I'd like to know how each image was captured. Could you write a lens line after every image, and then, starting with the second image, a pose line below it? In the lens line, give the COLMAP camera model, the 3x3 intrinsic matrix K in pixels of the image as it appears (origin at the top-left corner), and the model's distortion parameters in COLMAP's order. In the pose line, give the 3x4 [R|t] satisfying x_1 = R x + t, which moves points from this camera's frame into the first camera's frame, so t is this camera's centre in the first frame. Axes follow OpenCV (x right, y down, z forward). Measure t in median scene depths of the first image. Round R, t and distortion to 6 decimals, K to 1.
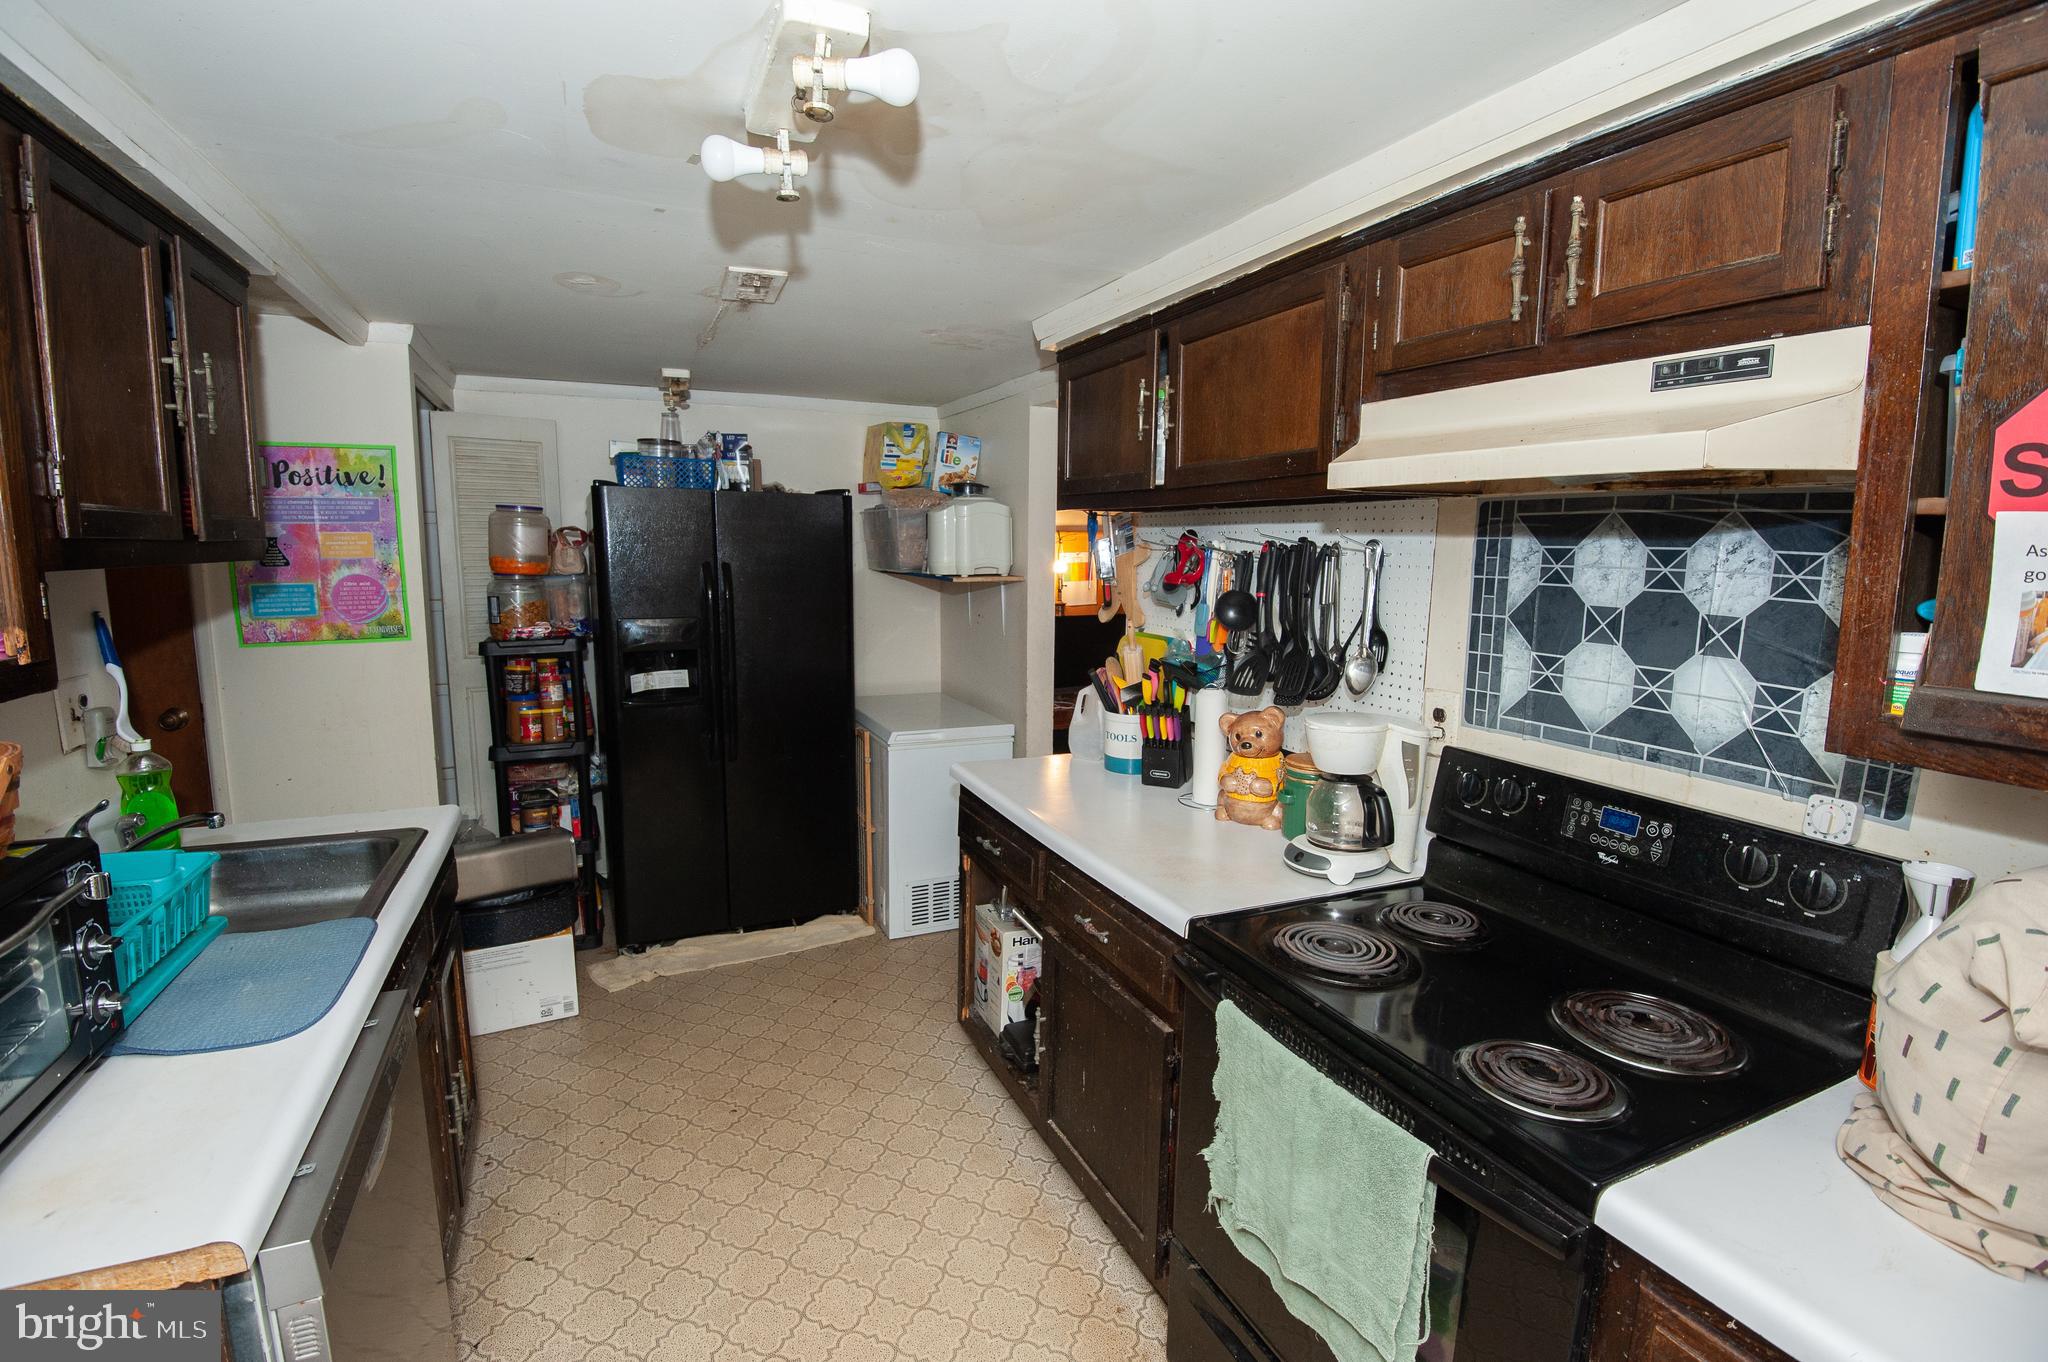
lens RADIAL K [[935.8, 0, 1024.0], [0, 935.8, 681.0], [0, 0, 1]] dist [-0.000428, -0.018654]
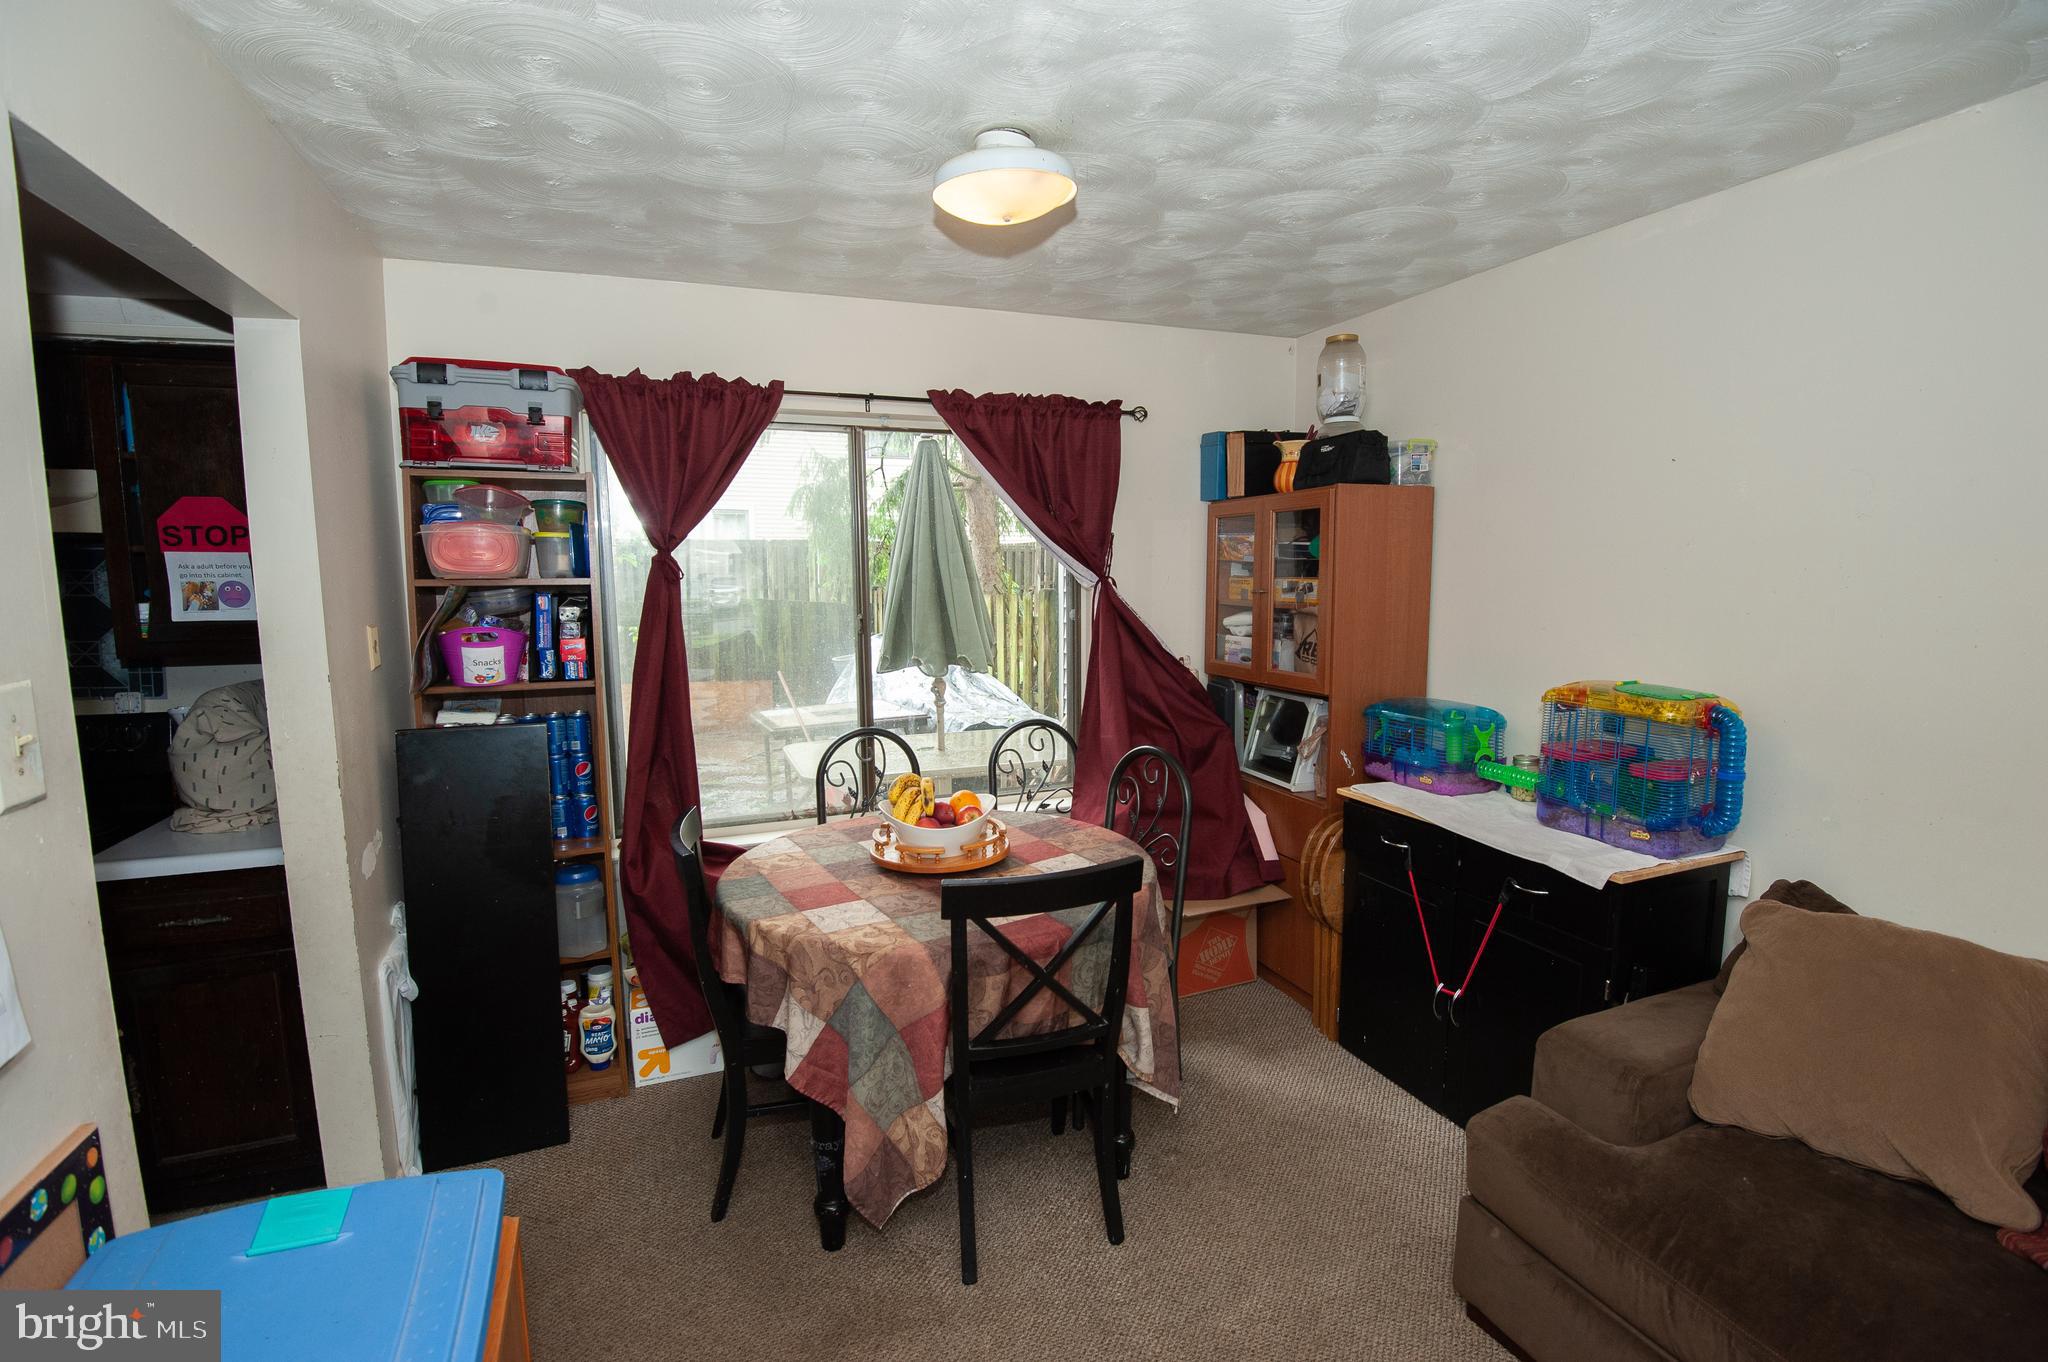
lens RADIAL K [[926.6, 0, 1029.7], [0, 926.6, 678.4], [0, 0, 1]] dist [0.001320, -0.030594]
pose [[0.042024, -0.119934, 0.991892, -0.772861], [0.152726, 0.981873, 0.112251, 0.139667], [-0.987375, 0.146771, 0.059580, -0.834548]]
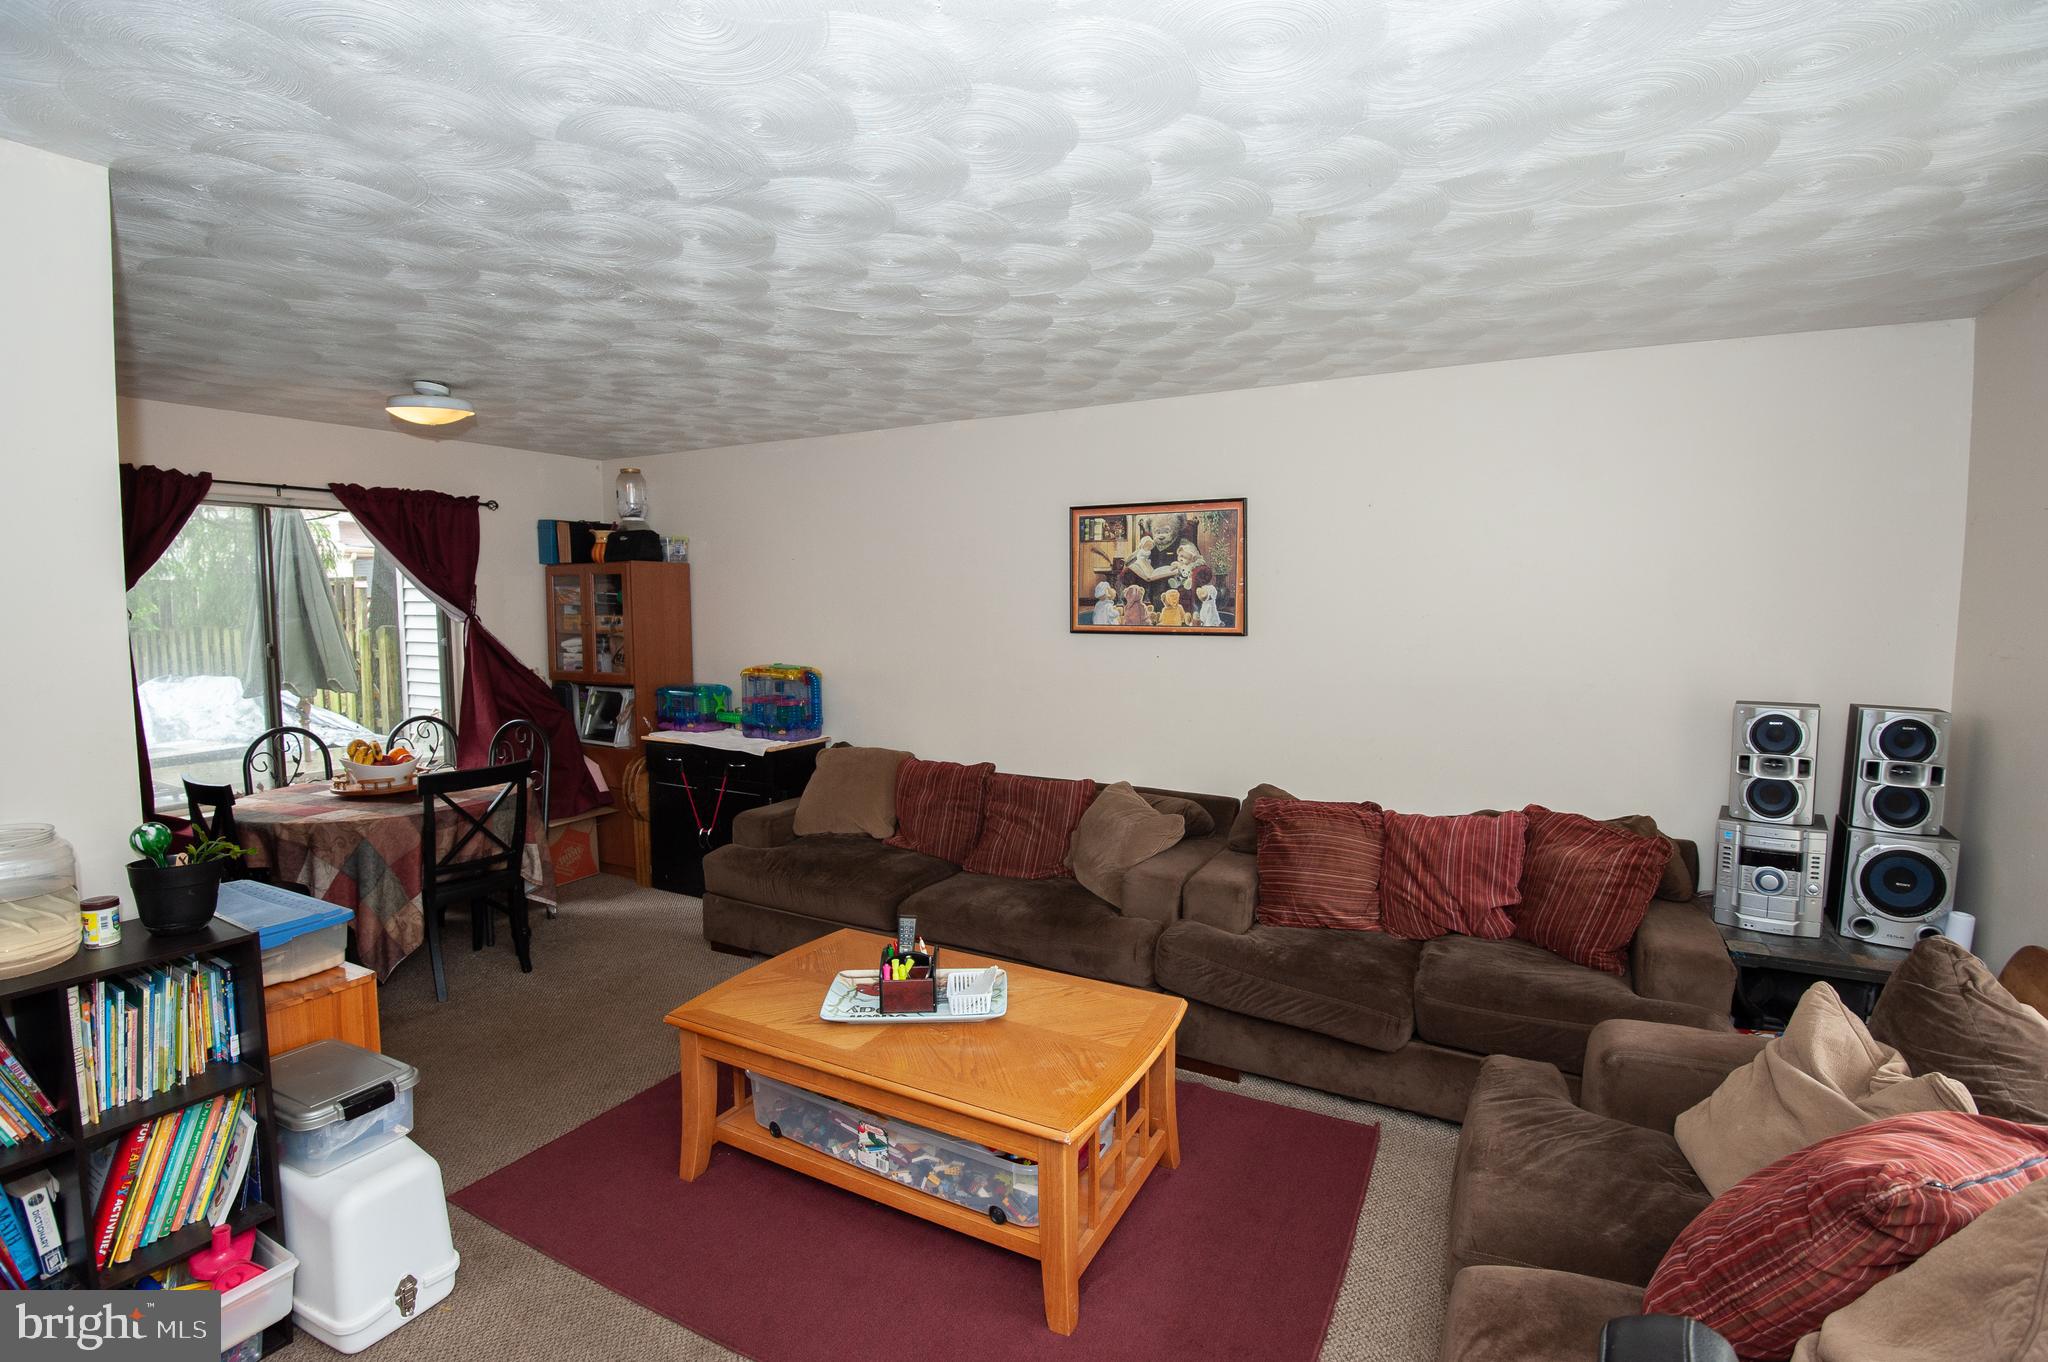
lens RADIAL K [[926.6, 0, 1029.7], [0, 926.6, 678.4], [0, 0, 1]] dist [0.001320, -0.030594]
pose [[-0.605909, -0.064798, 0.792891, -2.272210], [0.114993, 0.979076, 0.167888, 0.078361], [-0.787179, 0.192902, -0.585780, -0.520297]]
